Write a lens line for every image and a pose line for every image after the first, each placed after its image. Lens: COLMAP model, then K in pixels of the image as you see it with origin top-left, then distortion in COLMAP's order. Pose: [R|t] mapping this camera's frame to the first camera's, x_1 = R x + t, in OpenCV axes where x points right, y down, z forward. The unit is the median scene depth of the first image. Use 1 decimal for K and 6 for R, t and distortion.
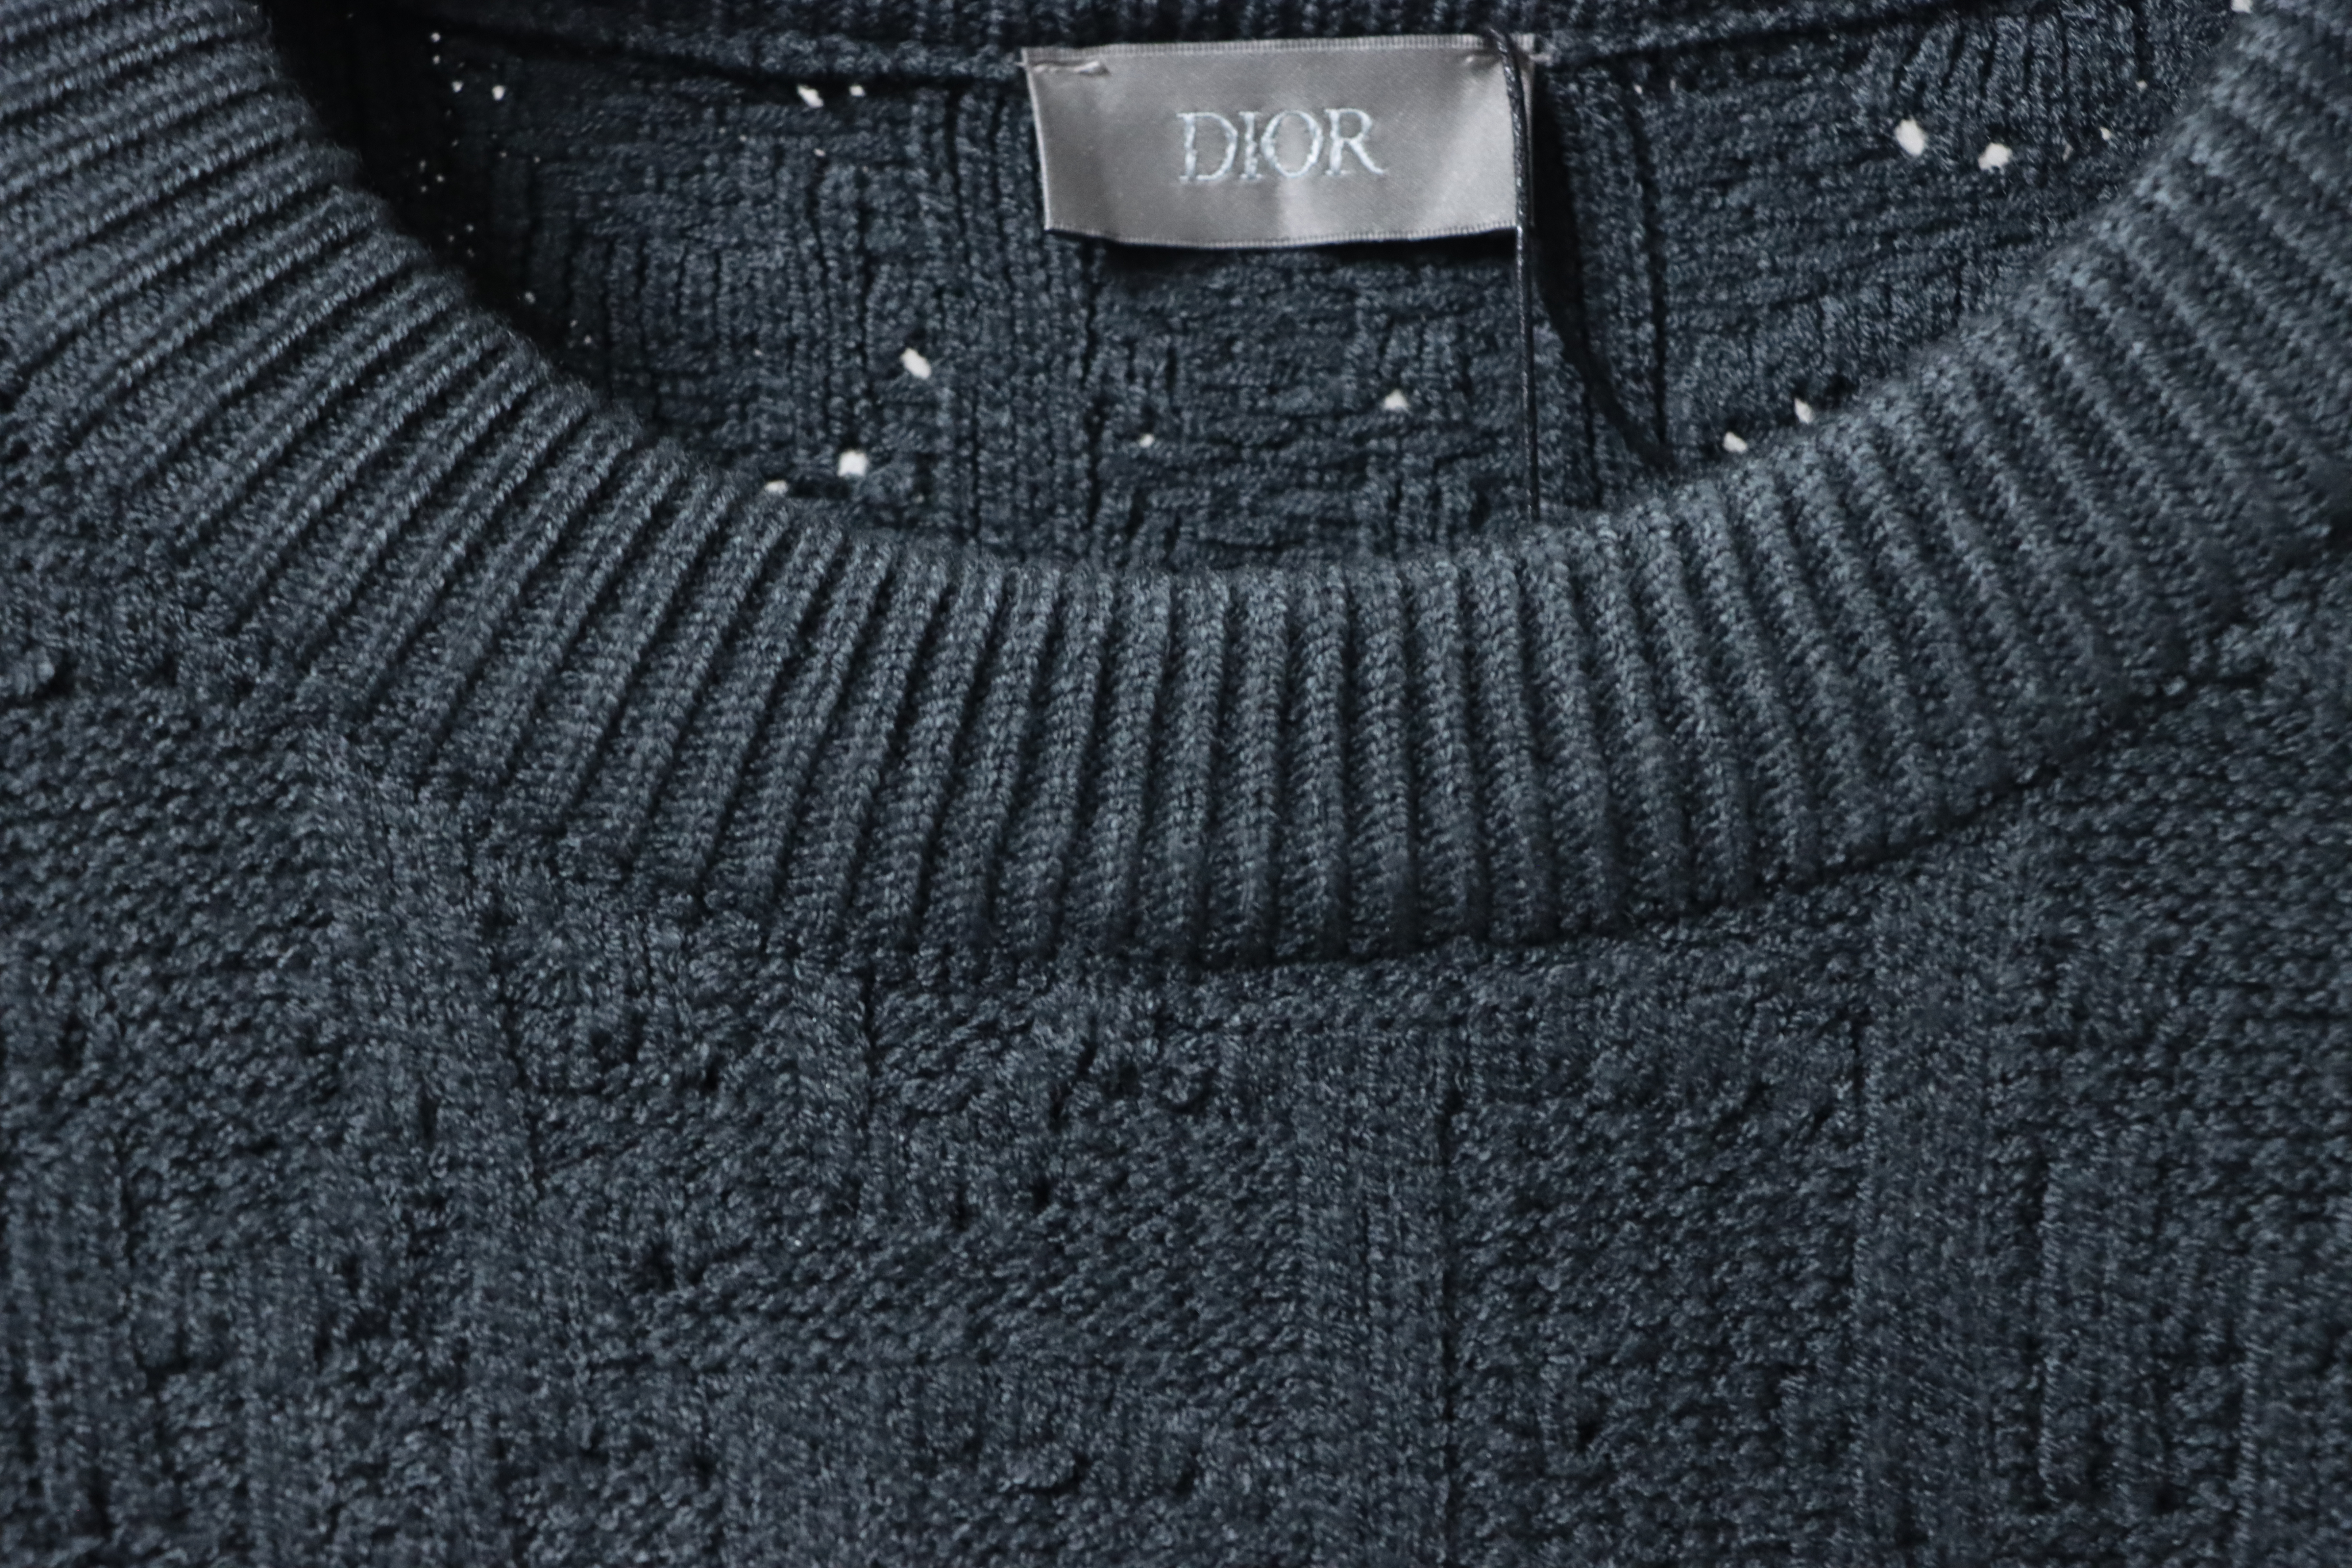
lens RADIAL K [[6106.0, 0, 1177.3], [0, 6106.0, 782.9], [0, 0, 1]] dist [-0.029177, 0.000000]
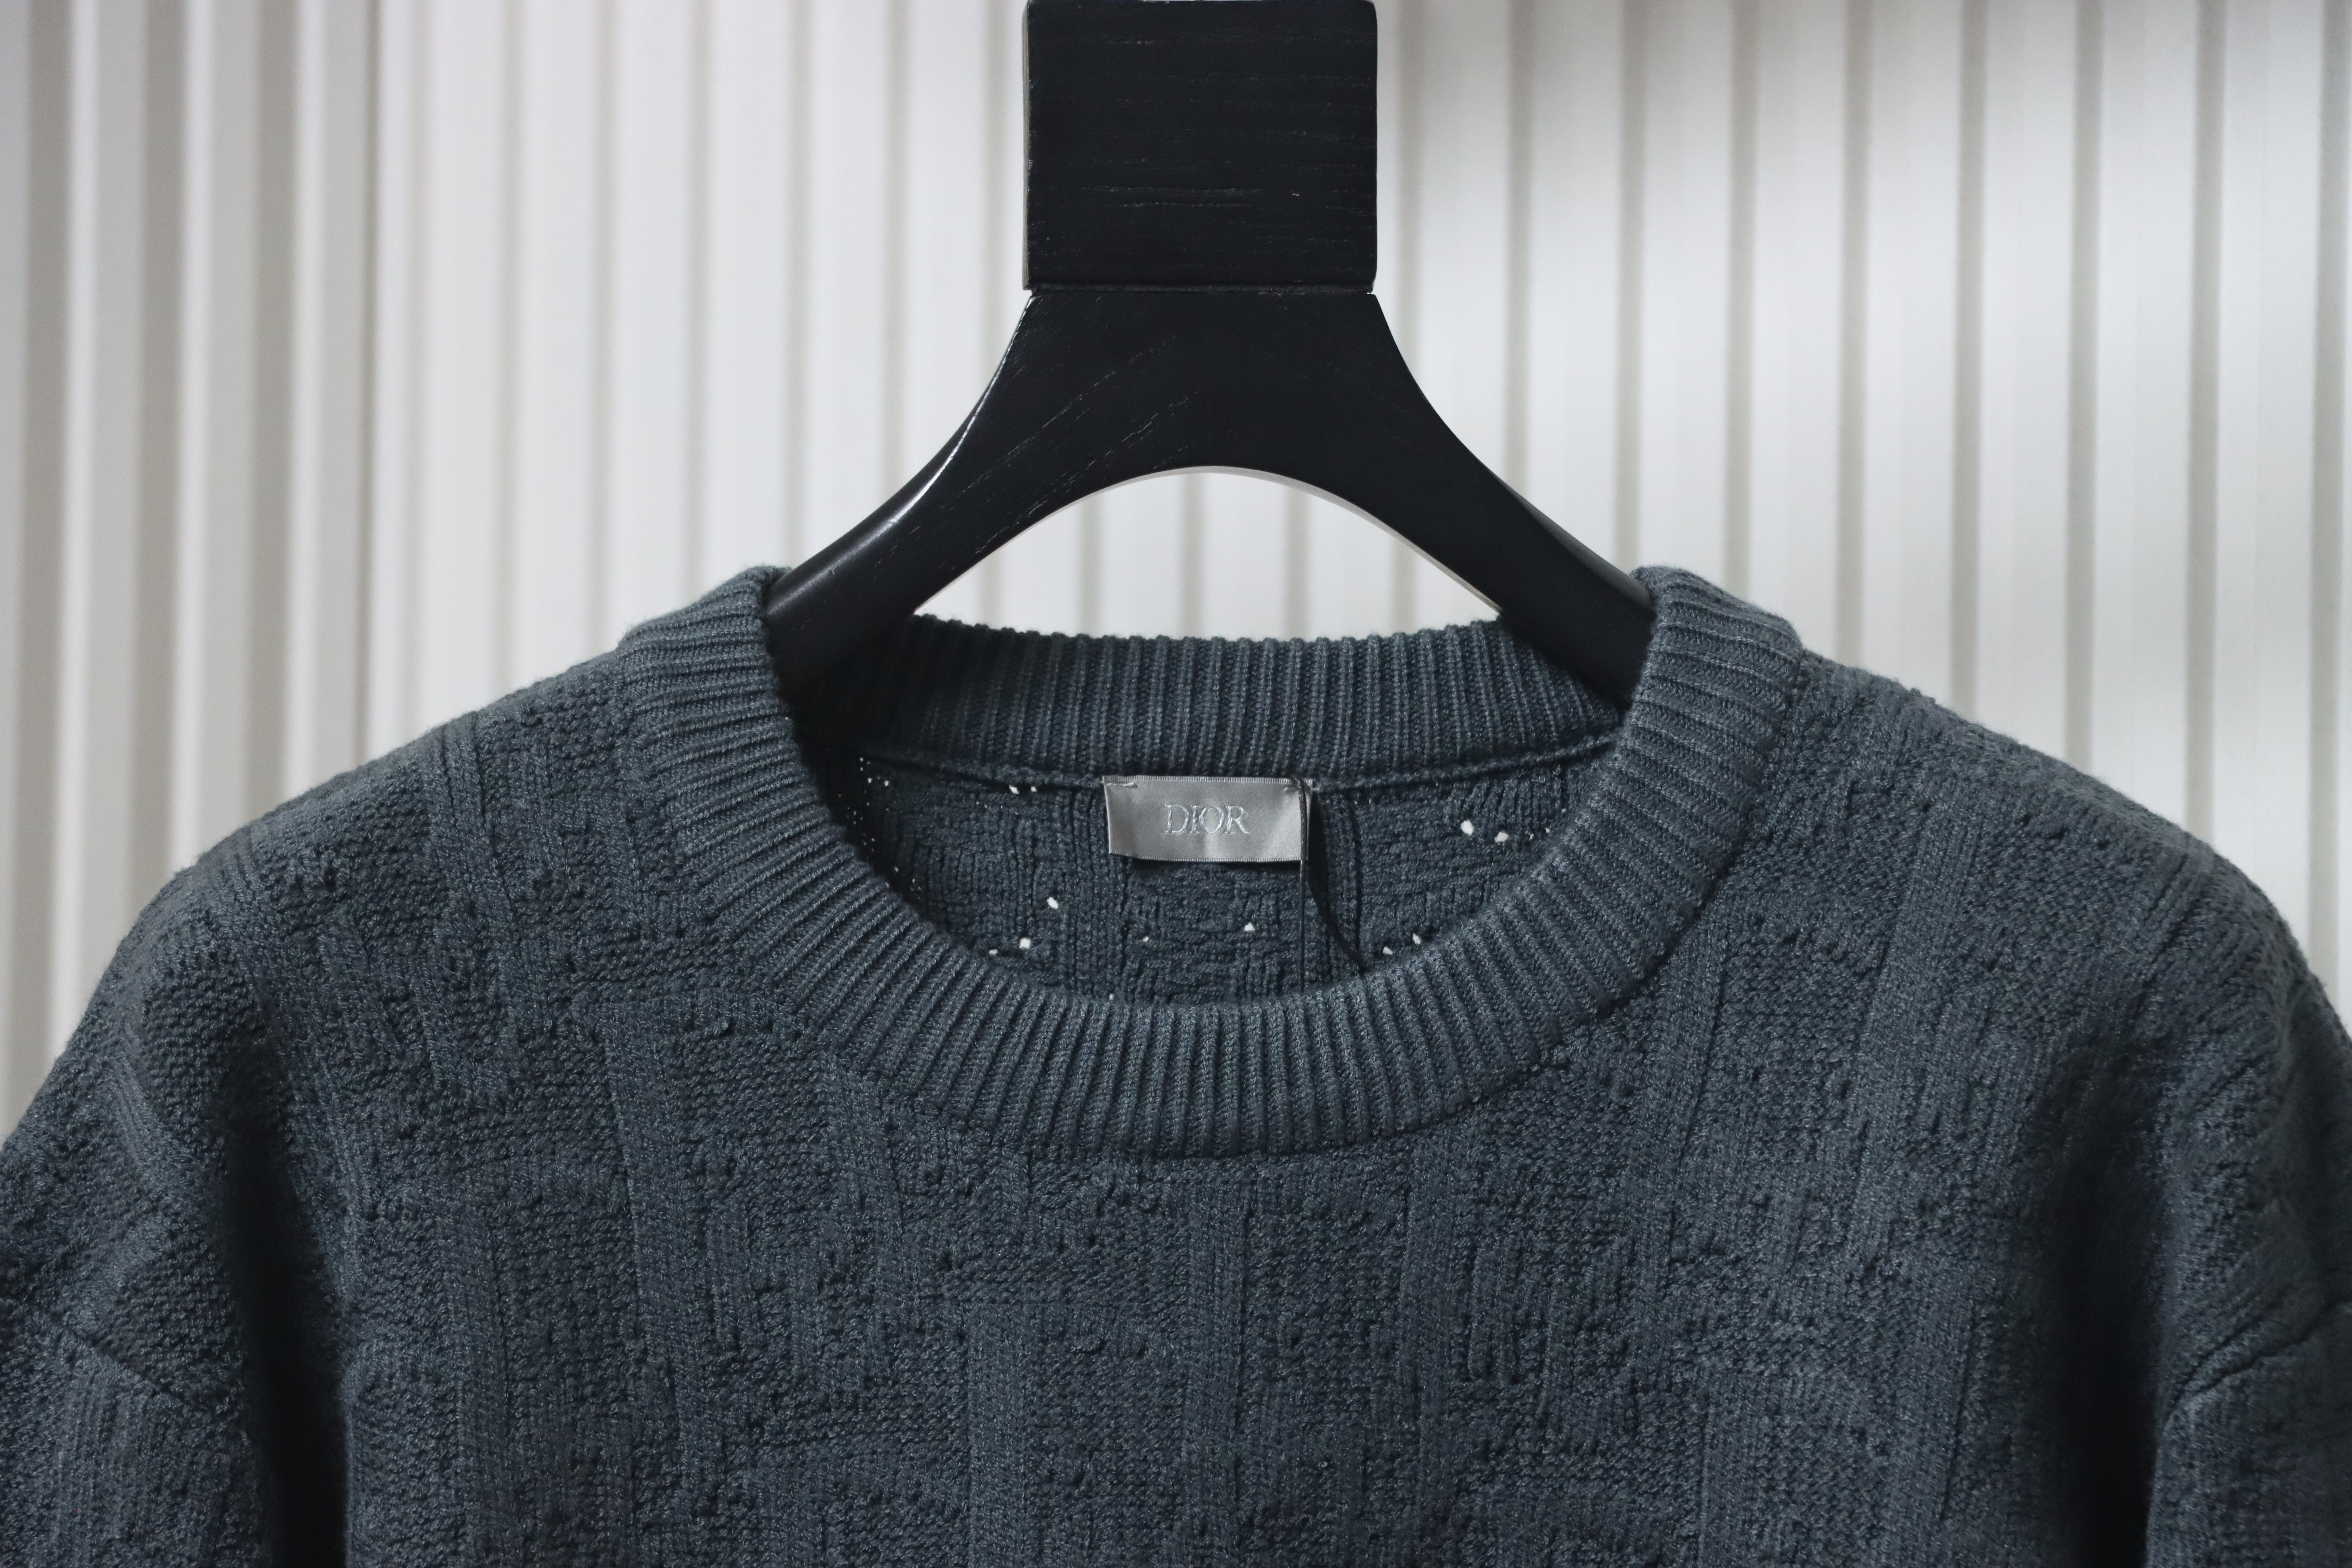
lens RADIAL K [[14770.1, 0, 1180.1], [0, 14770.1, 787.4], [0, 0, 1]] dist [1.811085, 0.000000]
pose [[0.998895, 0.046939, -0.002398, 0.021712], [-0.046910, 0.998838, 0.011064, -0.199303], [0.002915, -0.010939, 0.999936, -5.346044]]
